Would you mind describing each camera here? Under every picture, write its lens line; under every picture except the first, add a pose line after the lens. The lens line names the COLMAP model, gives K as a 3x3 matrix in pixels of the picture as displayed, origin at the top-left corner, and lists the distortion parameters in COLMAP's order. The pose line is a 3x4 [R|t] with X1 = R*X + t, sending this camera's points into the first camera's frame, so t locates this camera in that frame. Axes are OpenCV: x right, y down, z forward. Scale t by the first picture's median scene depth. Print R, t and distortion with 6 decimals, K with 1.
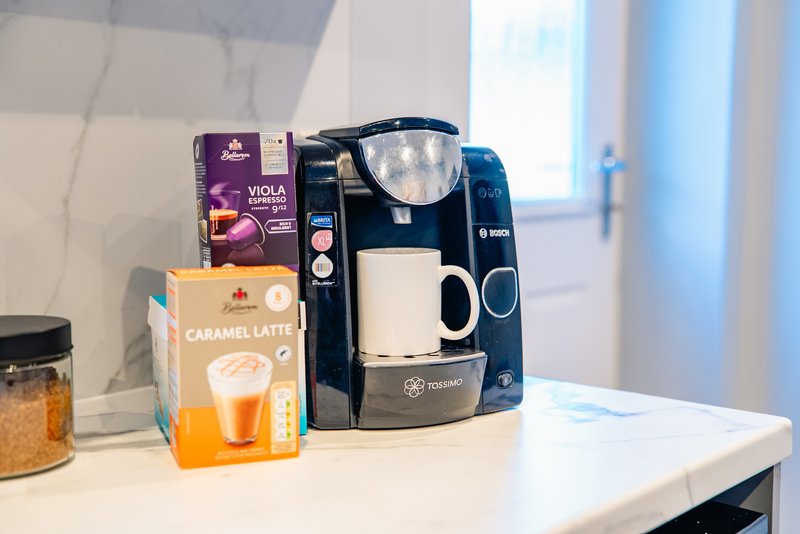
lens RADIAL K [[1067.4, 0, 400.0], [0, 1067.4, 267.0], [0, 0, 1]] dist [0.001059, -0.015403]
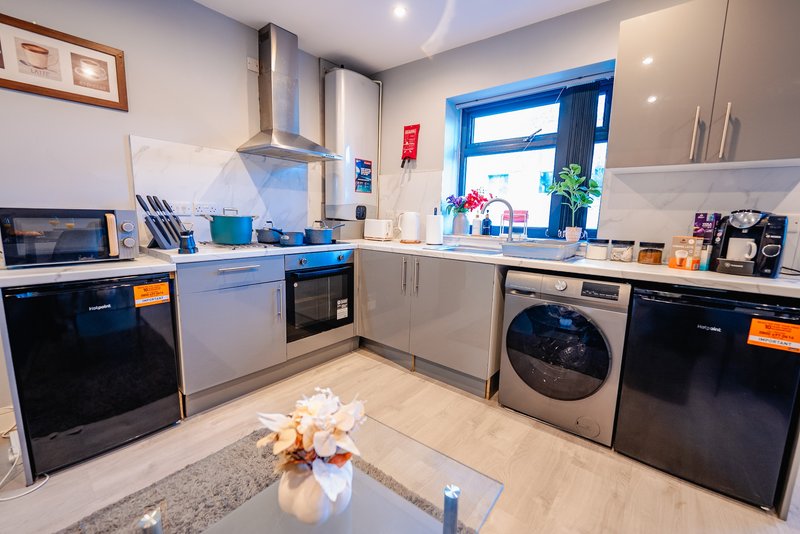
lens RADIAL K [[324.2, 0, 400.0], [0, 324.2, 265.2], [0, 0, 1]] dist [-0.014247, -0.000827]
pose [[0.053197, 0.151119, -0.987083, 1.389420], [-0.130837, 0.981016, 0.143139, 0.102252], [0.989976, 0.121533, 0.071959, -0.603535]]
